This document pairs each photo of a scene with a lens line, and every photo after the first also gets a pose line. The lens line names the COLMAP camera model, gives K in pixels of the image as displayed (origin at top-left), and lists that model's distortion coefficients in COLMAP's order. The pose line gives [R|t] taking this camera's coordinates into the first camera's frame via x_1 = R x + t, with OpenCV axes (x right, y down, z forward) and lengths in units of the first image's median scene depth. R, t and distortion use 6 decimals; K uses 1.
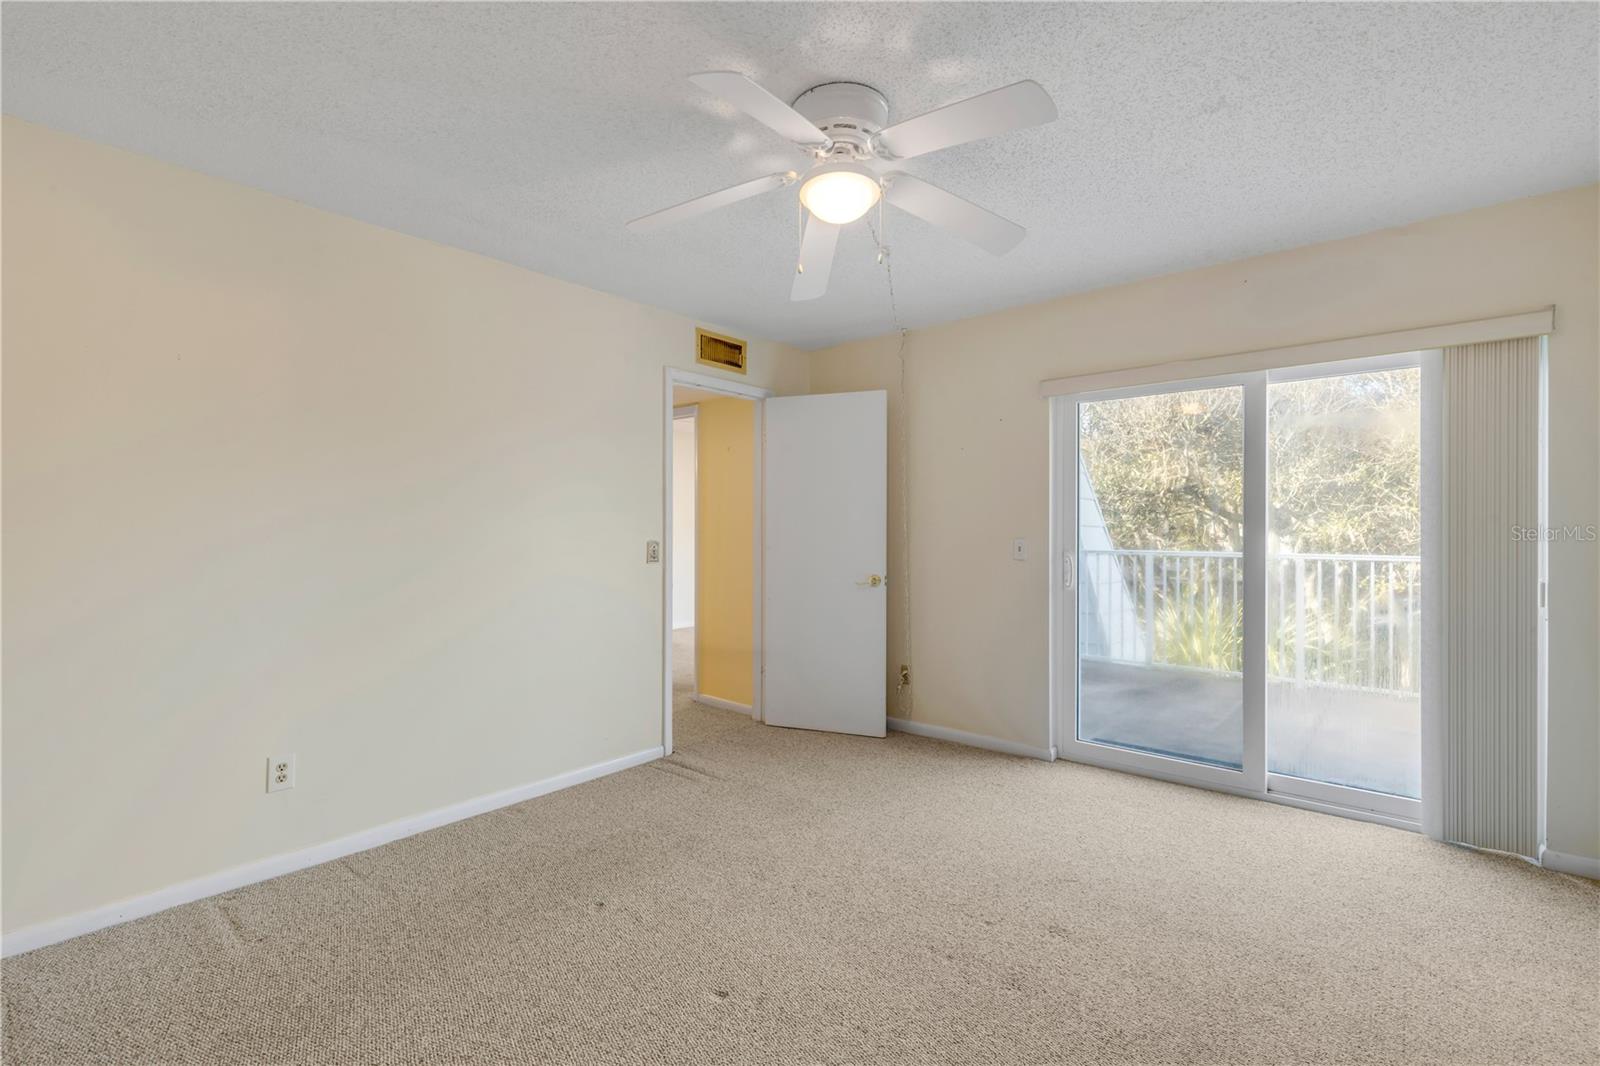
lens RADIAL K [[716.4, 0, 795.9], [0, 716.4, 531.6], [0, 0, 1]] dist [0.005311, 0.000251]
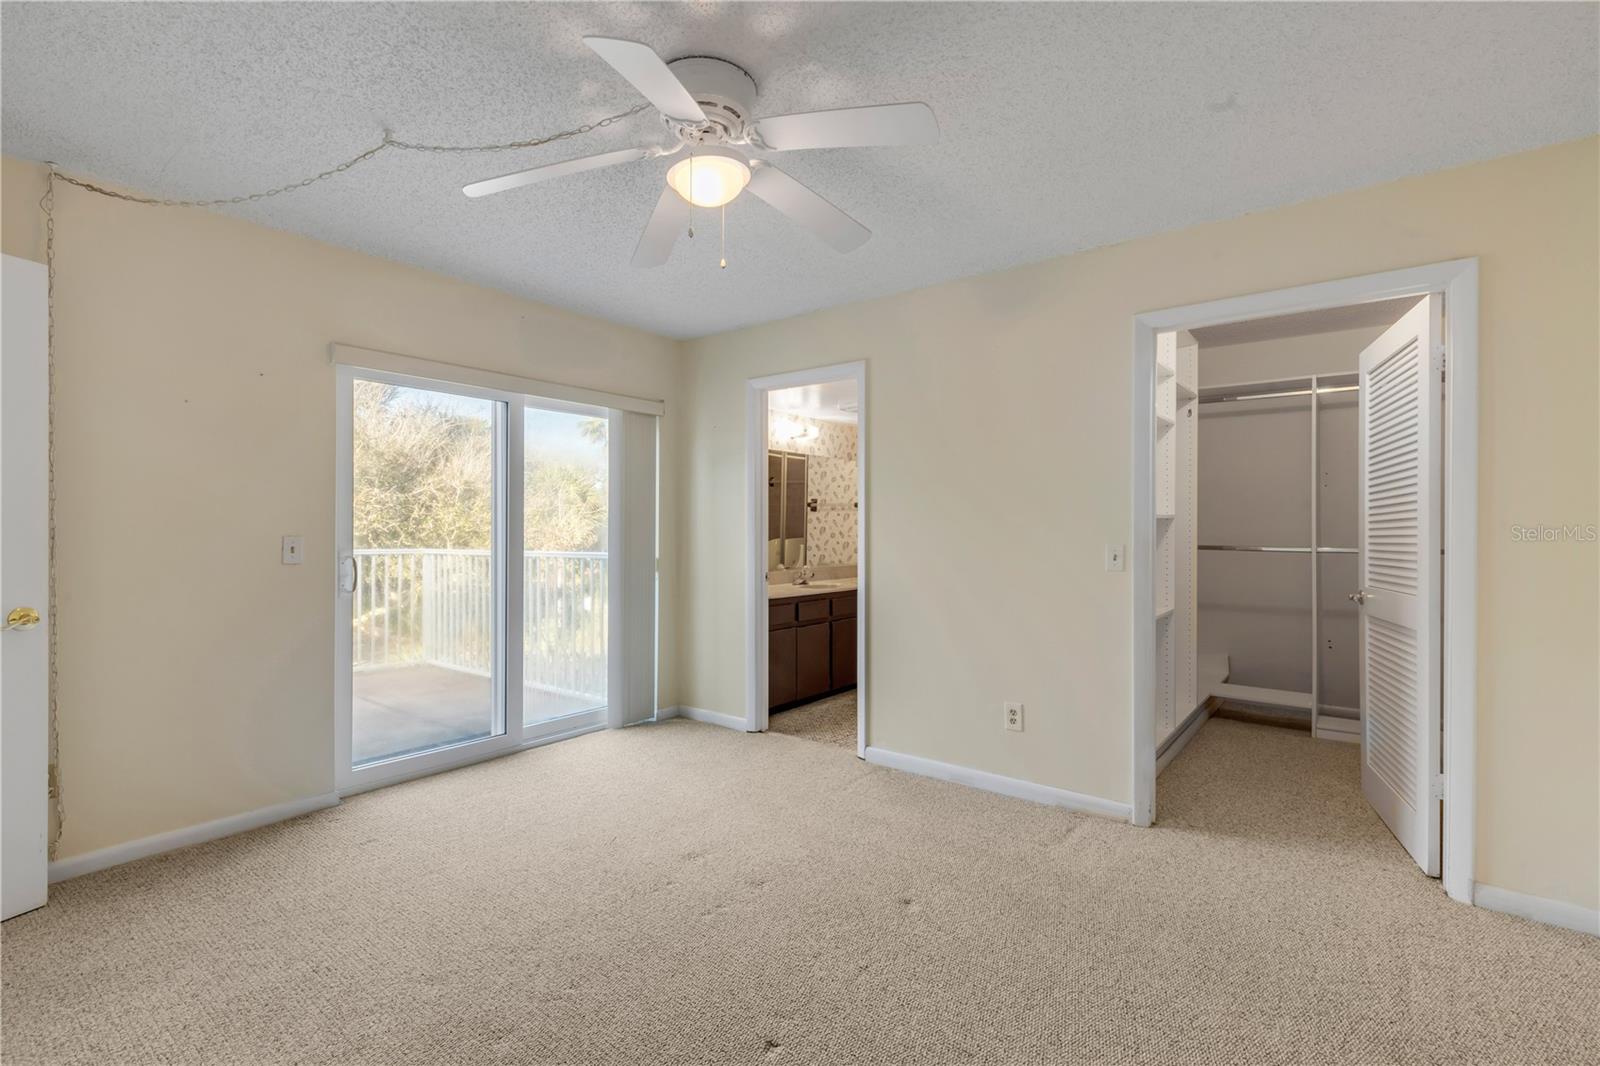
lens RADIAL K [[725.1, 0, 800.0], [0, 725.1, 533.0], [0, 0, 1]] dist [0.008829, 0.000223]
pose [[-0.031739, -0.005370, 0.999482, -0.561111], [0.000287, 0.999985, 0.005382, 0.002054], [-0.999496, 0.000458, -0.031737, 0.551110]]
